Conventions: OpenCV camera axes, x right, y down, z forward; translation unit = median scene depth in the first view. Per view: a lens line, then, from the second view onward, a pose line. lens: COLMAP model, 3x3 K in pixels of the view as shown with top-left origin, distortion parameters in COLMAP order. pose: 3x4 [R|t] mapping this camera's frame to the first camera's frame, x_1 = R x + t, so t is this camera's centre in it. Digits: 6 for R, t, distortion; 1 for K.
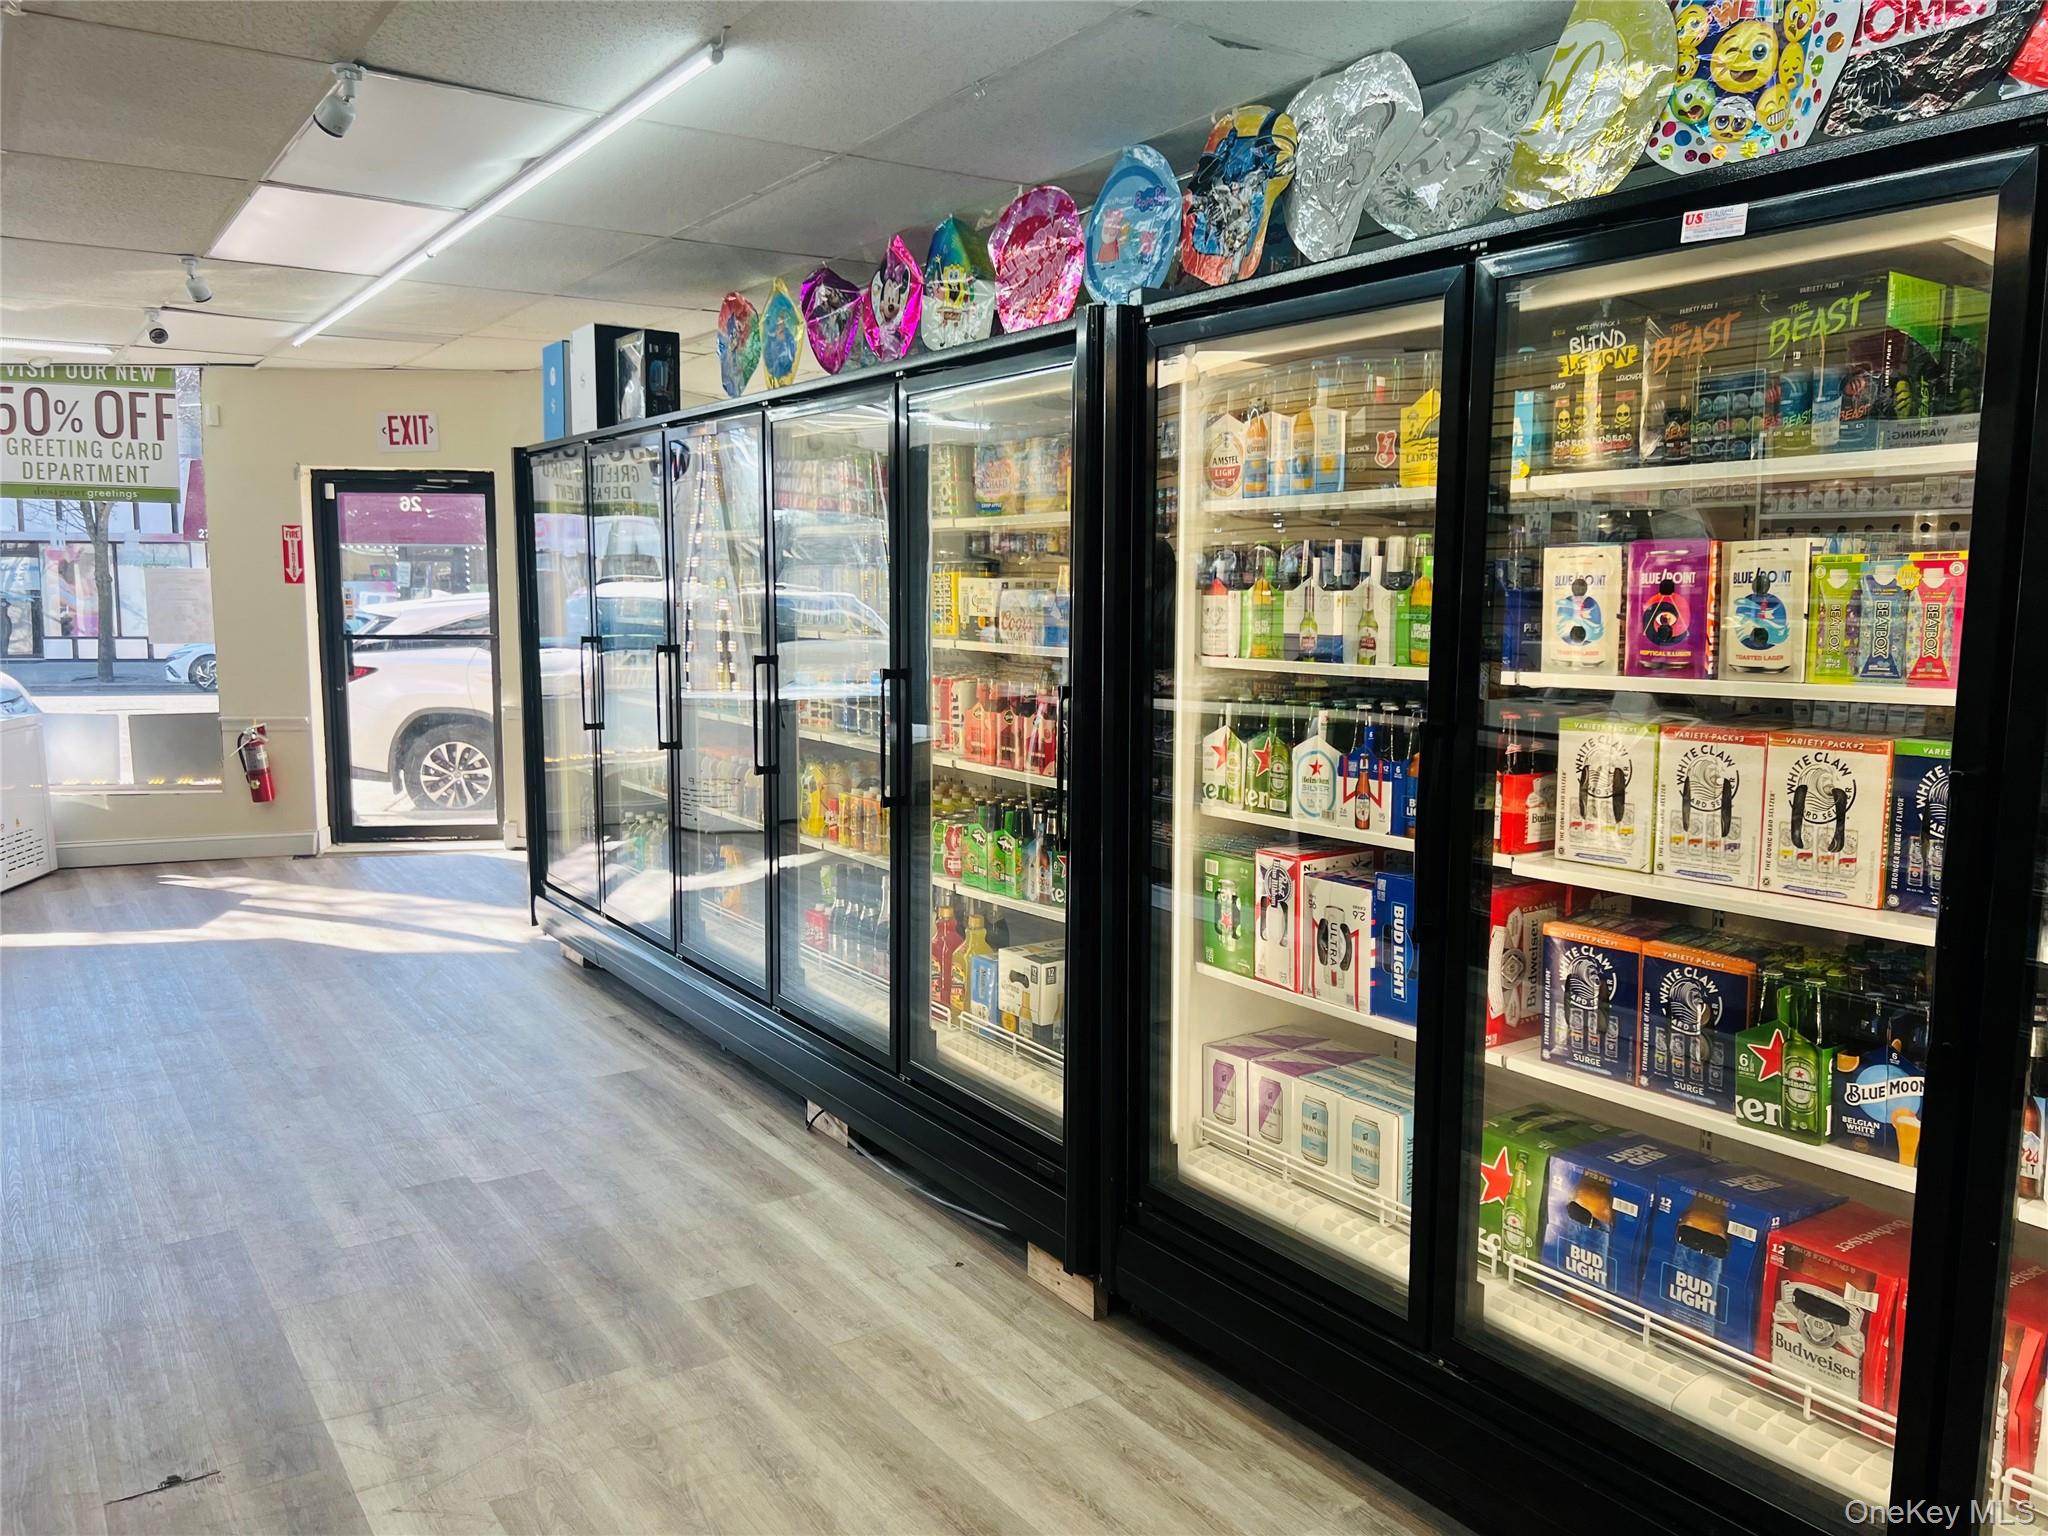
lens RADIAL K [[1555.6, 0, 1025.2], [0, 1555.6, 770.1], [0, 0, 1]] dist [0.052557, -0.046002]
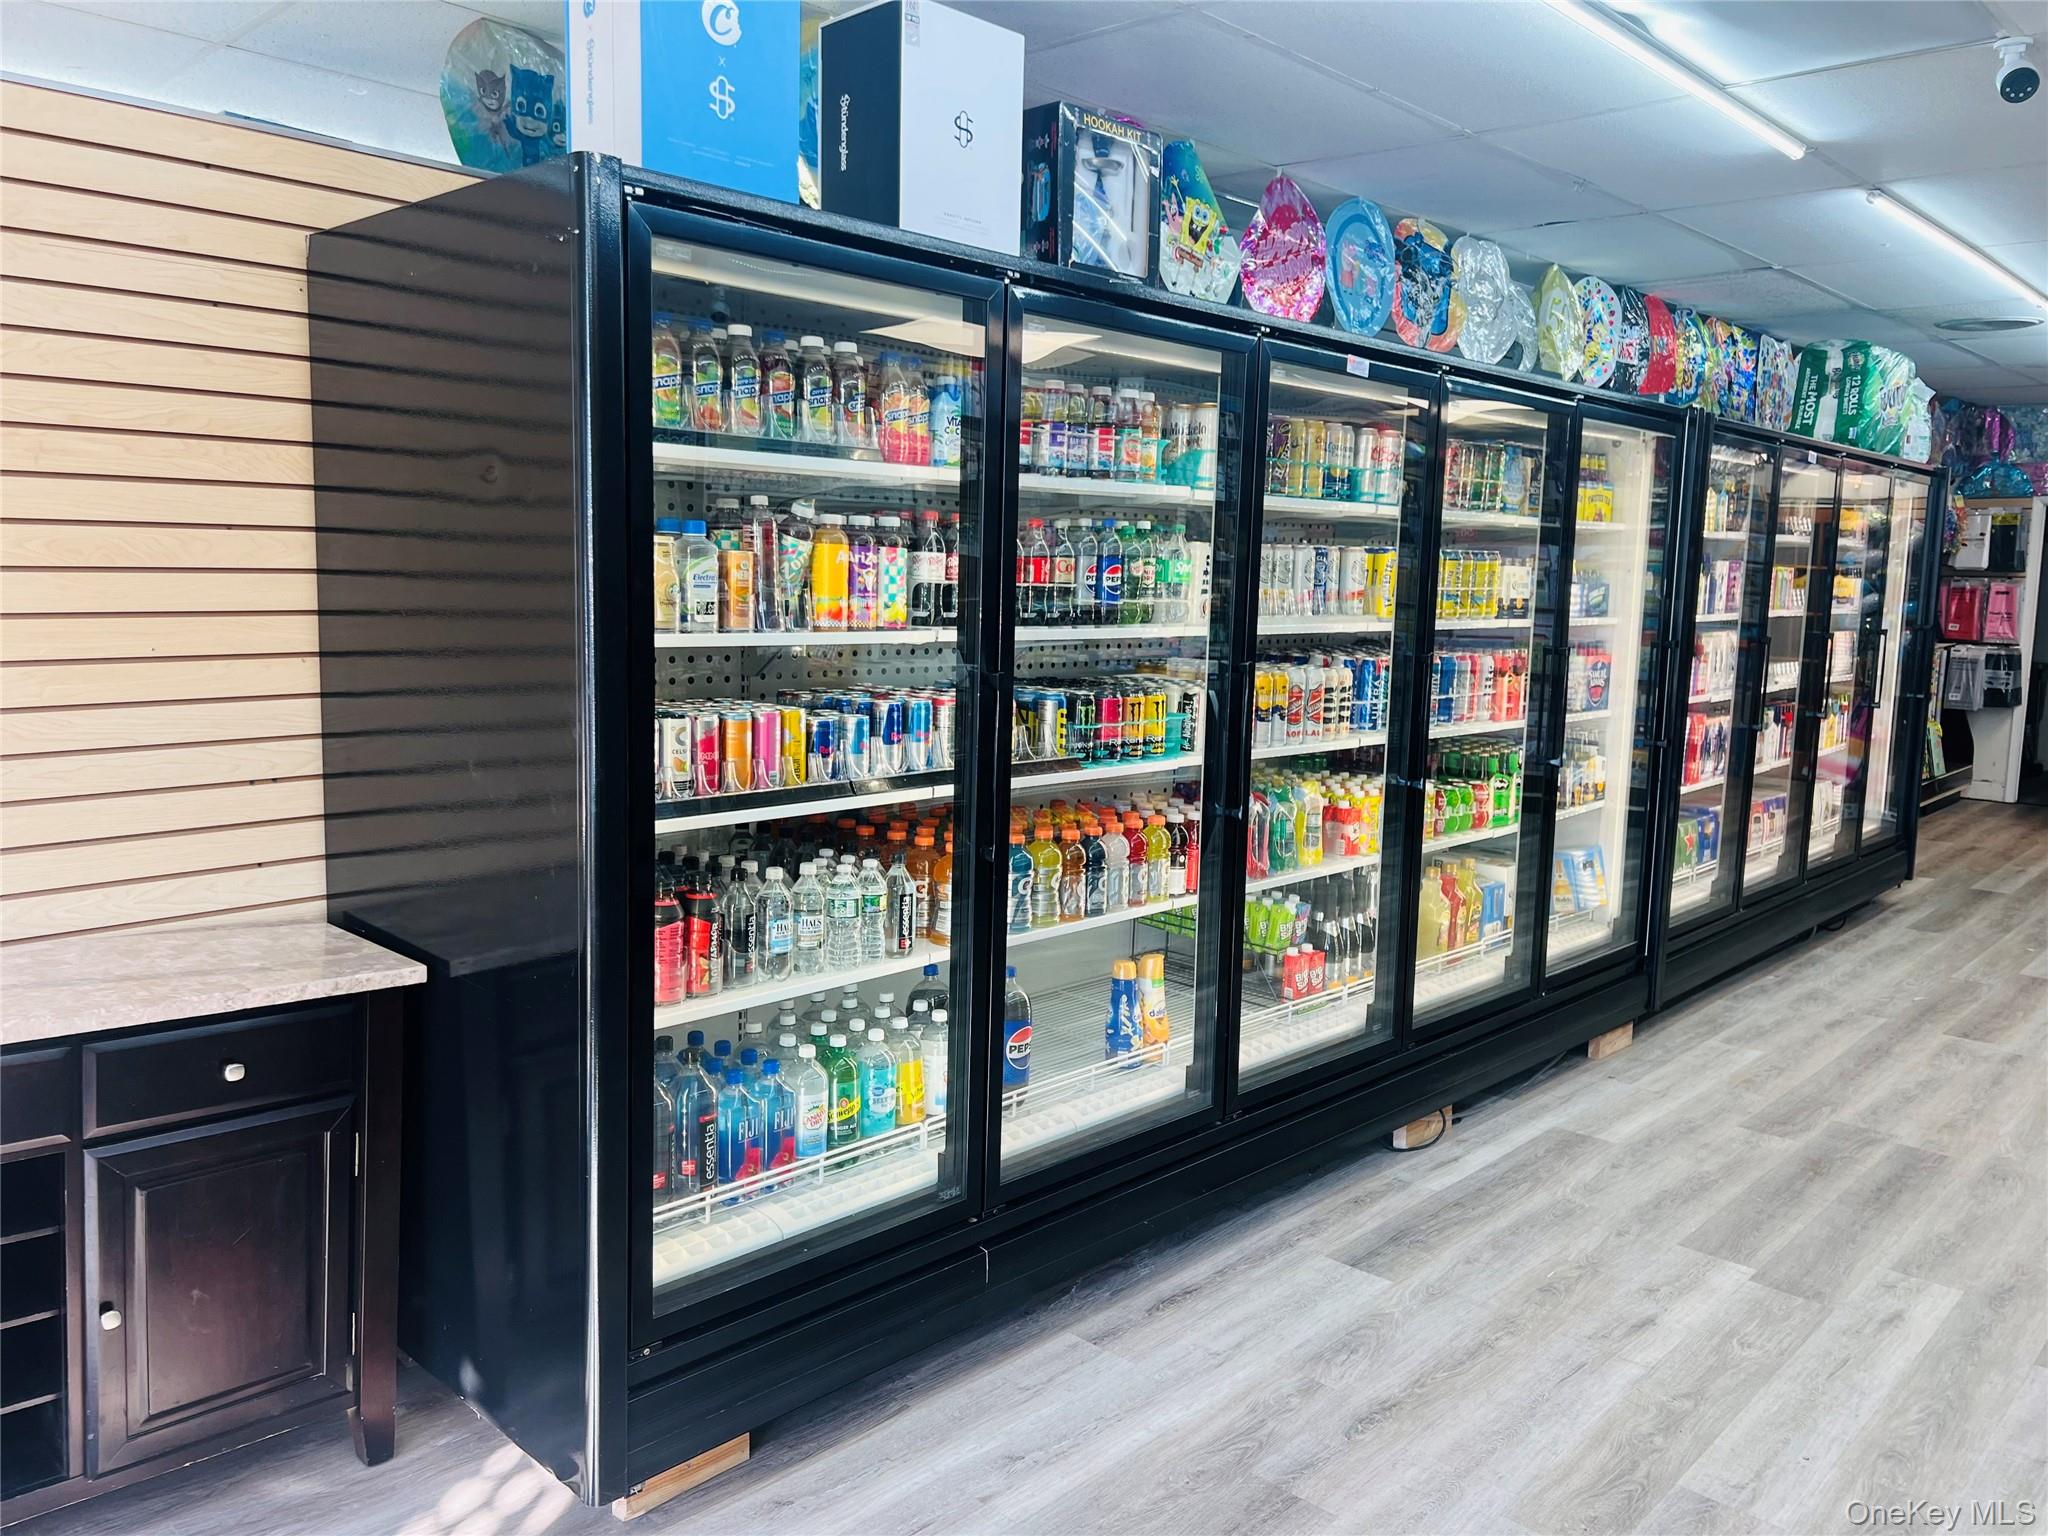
lens RADIAL K [[1555.6, 0, 1026.7], [0, 1555.6, 756.2], [0, 0, 1]] dist [0.052557, -0.046002]
pose [[-0.226356, -0.126948, 0.965737, -1.063292], [0.091262, 0.984345, 0.150785, -0.184657], [-0.969760, 0.122266, -0.211227, 1.538324]]
